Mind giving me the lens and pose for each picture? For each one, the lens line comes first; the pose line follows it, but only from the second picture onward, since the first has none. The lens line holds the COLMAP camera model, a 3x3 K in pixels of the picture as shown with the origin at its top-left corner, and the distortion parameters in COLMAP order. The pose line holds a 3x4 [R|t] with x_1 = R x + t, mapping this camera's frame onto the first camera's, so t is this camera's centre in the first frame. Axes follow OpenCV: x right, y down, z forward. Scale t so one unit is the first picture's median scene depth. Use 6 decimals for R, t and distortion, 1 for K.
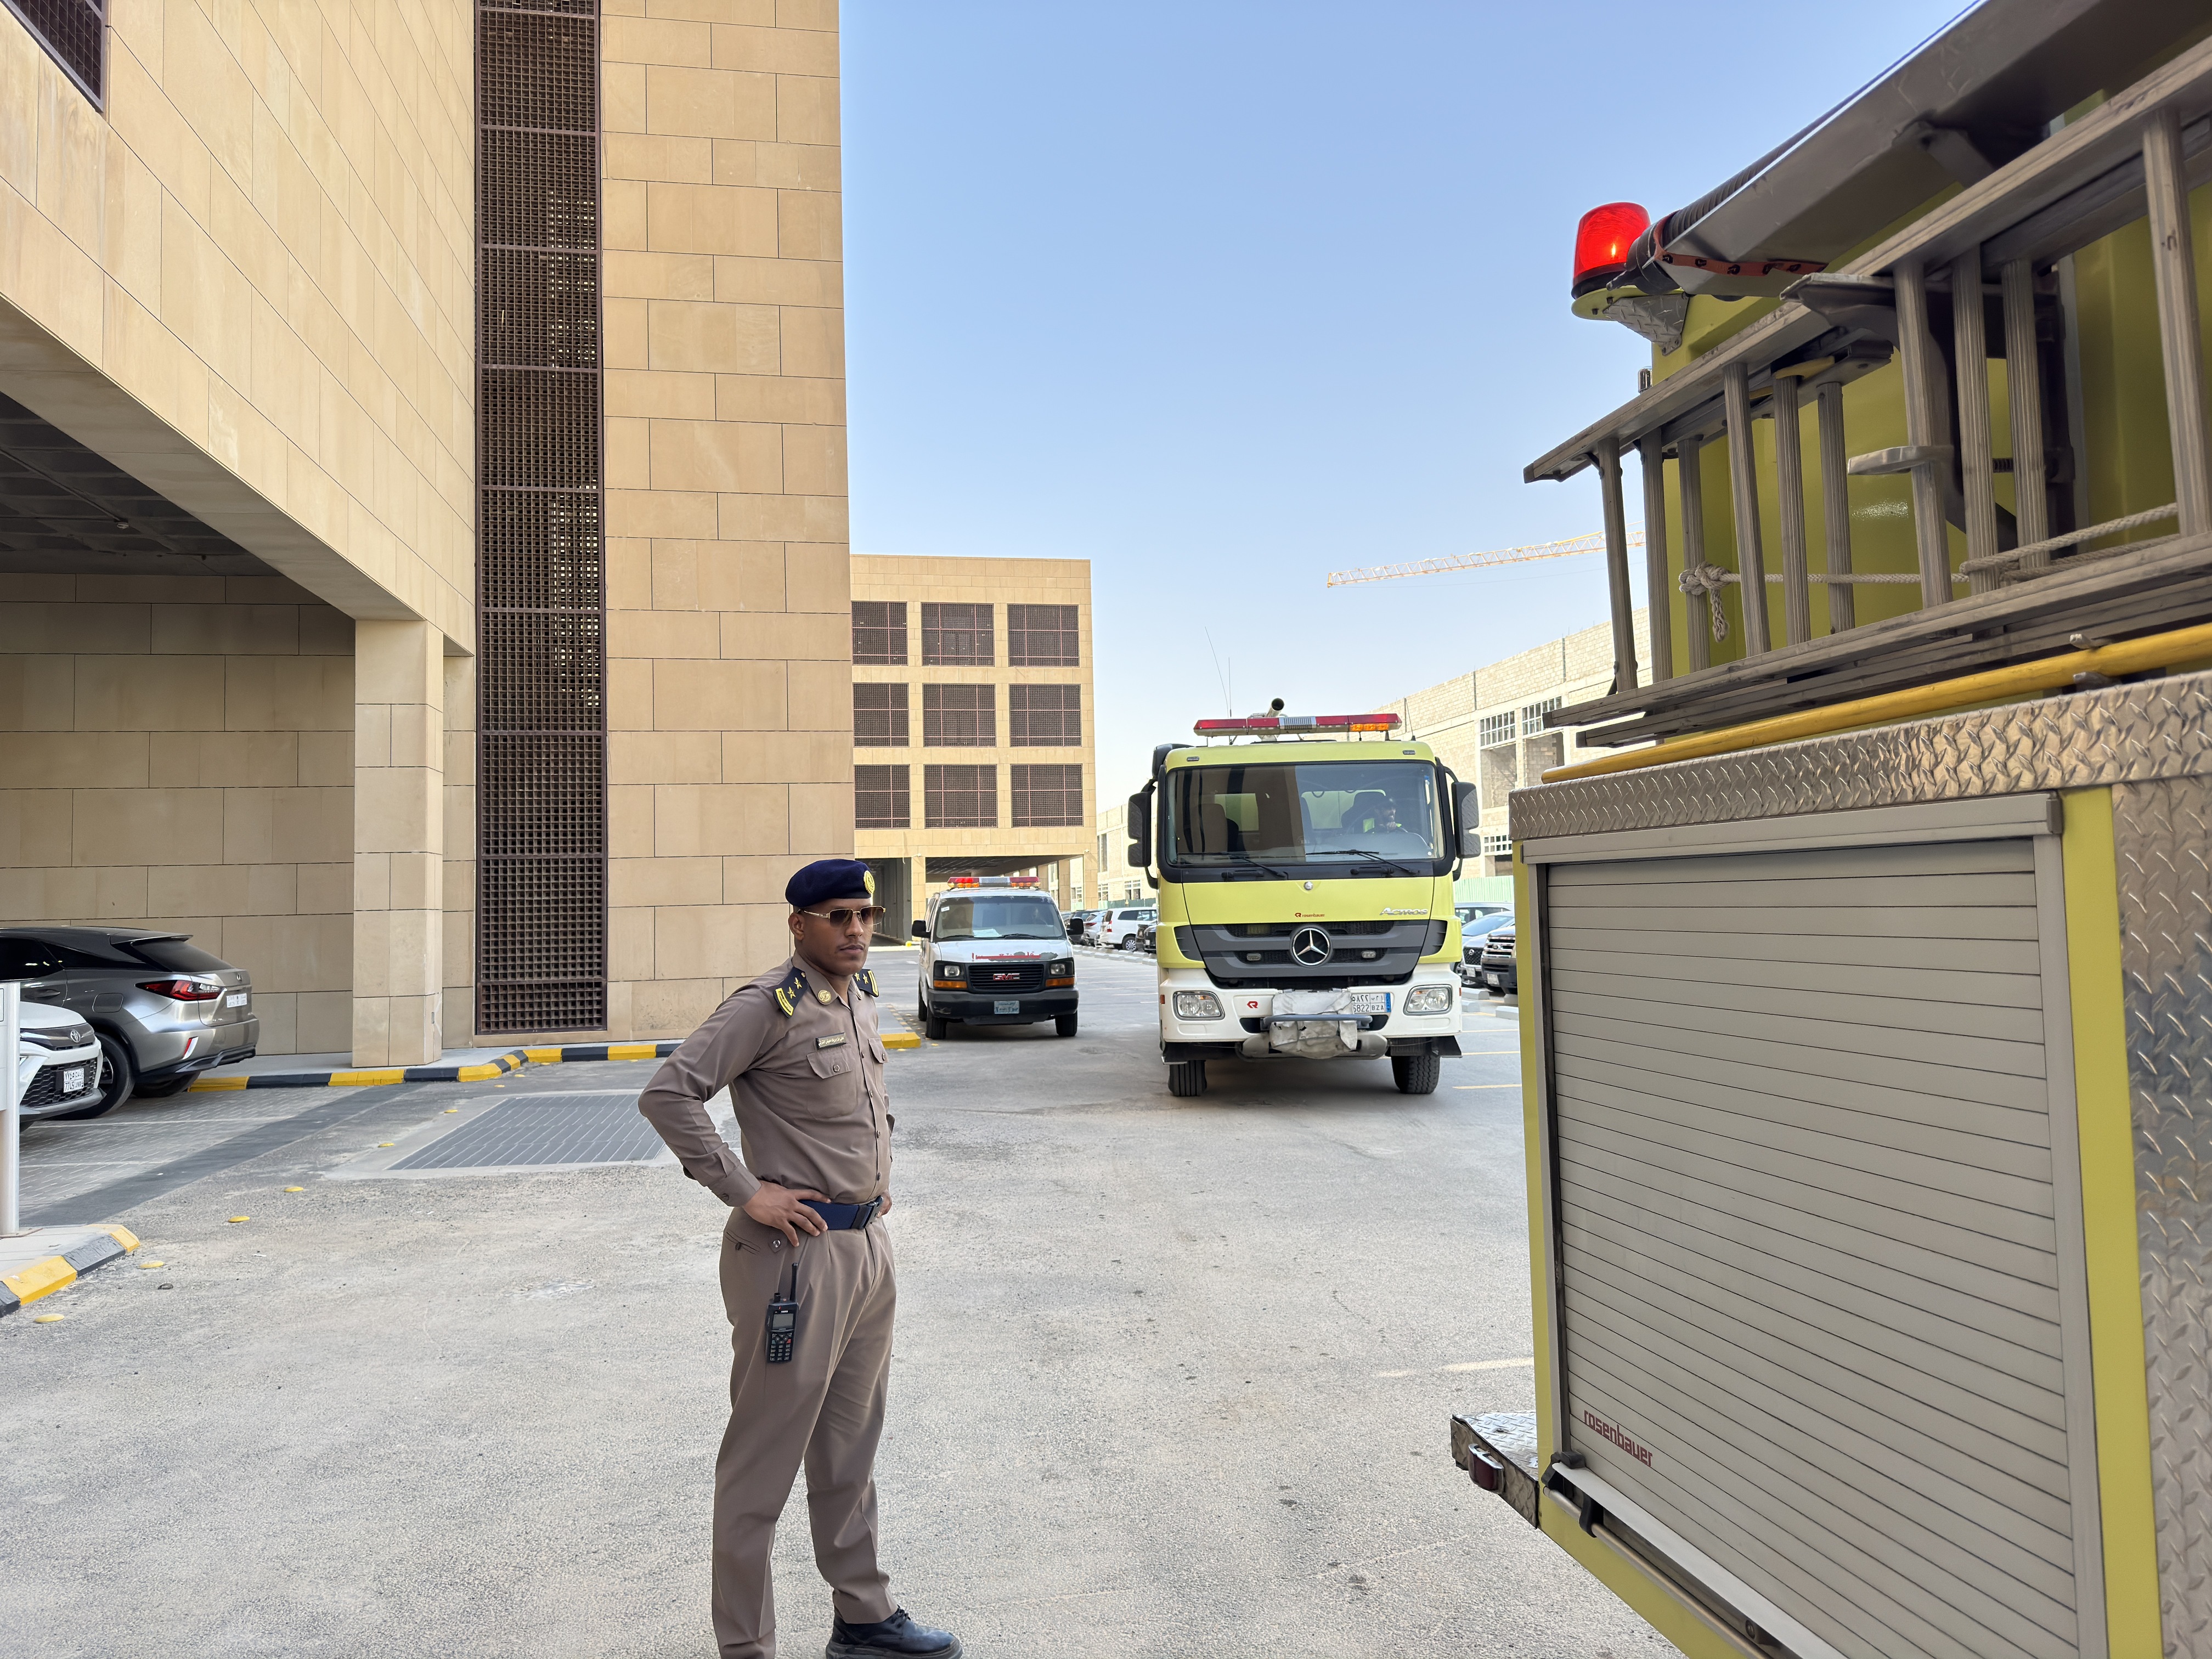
lens RADIAL K [[1561.3, 0, 1115.5], [0, 1561.3, 816.2], [0, 0, 1]] dist [0.165230, -0.276777]
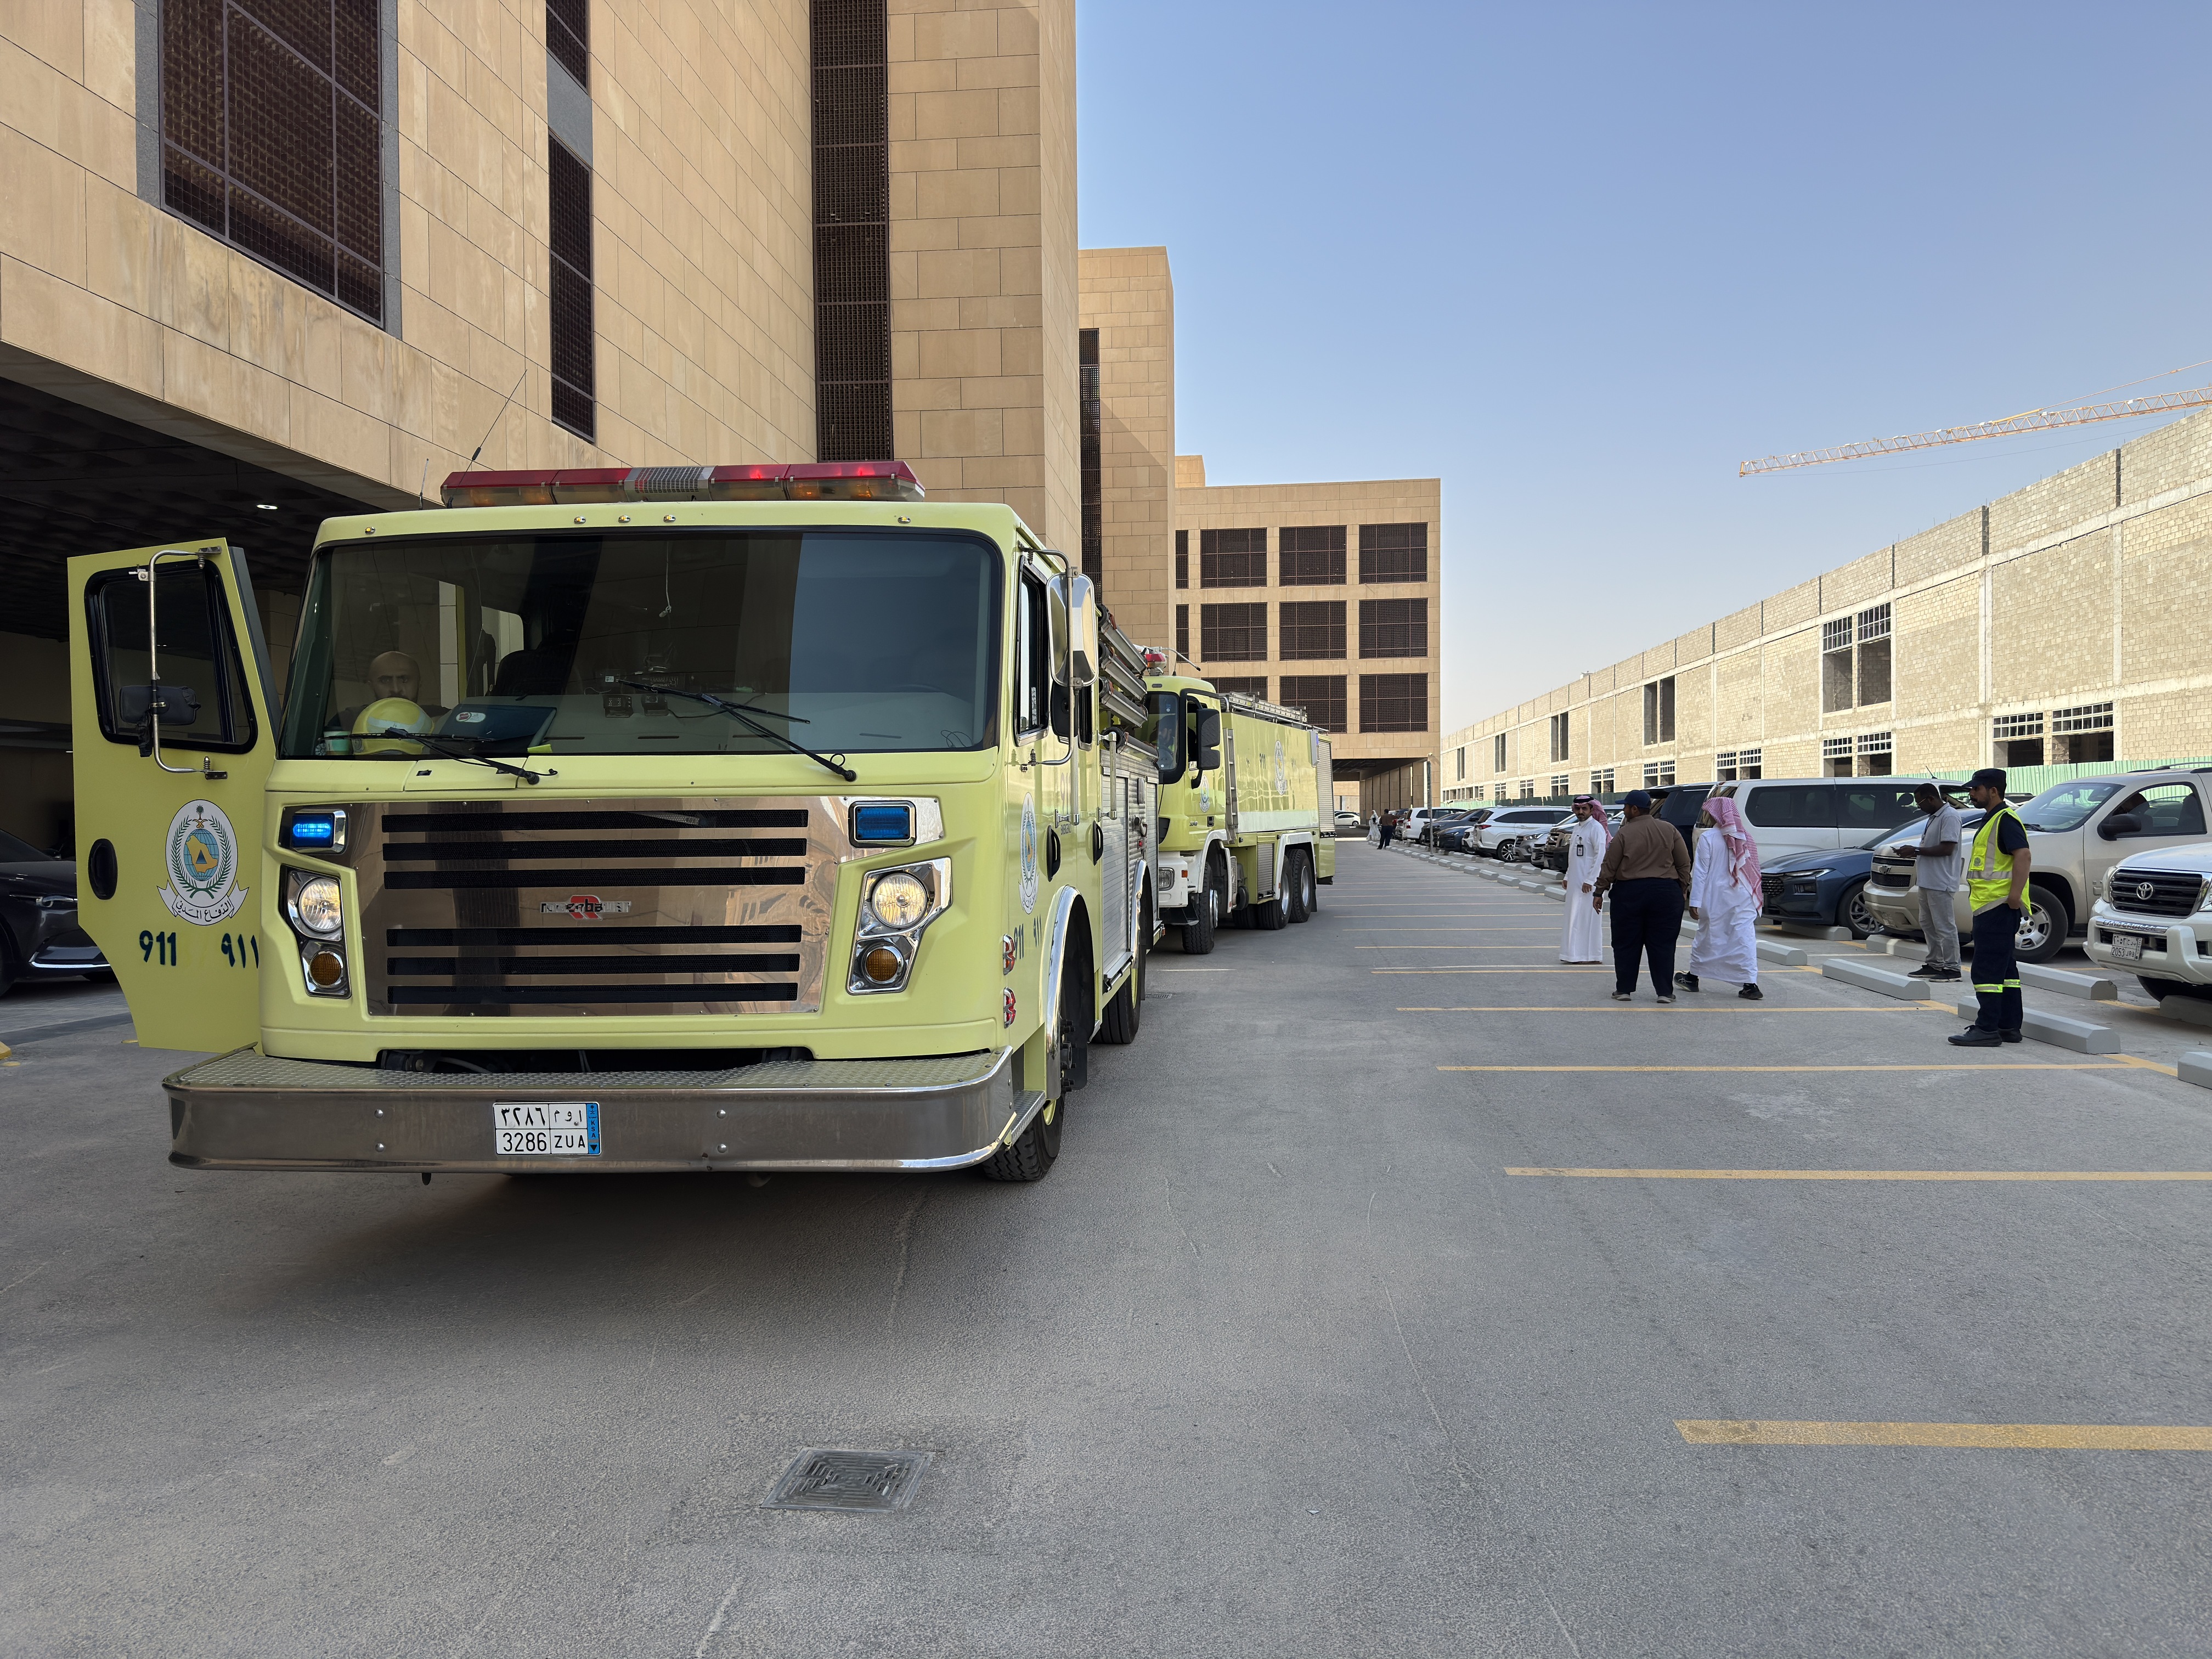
lens RADIAL K [[1583.9, 0, 1120.0], [0, 1583.9, 812.6], [0, 0, 1]] dist [0.034387, -0.041569]
pose [[0.960581, 0.008830, -0.277859, 0.078707], [0.009500, 0.997869, 0.064552, -0.010395], [0.277837, -0.064647, 0.958451, -0.105166]]
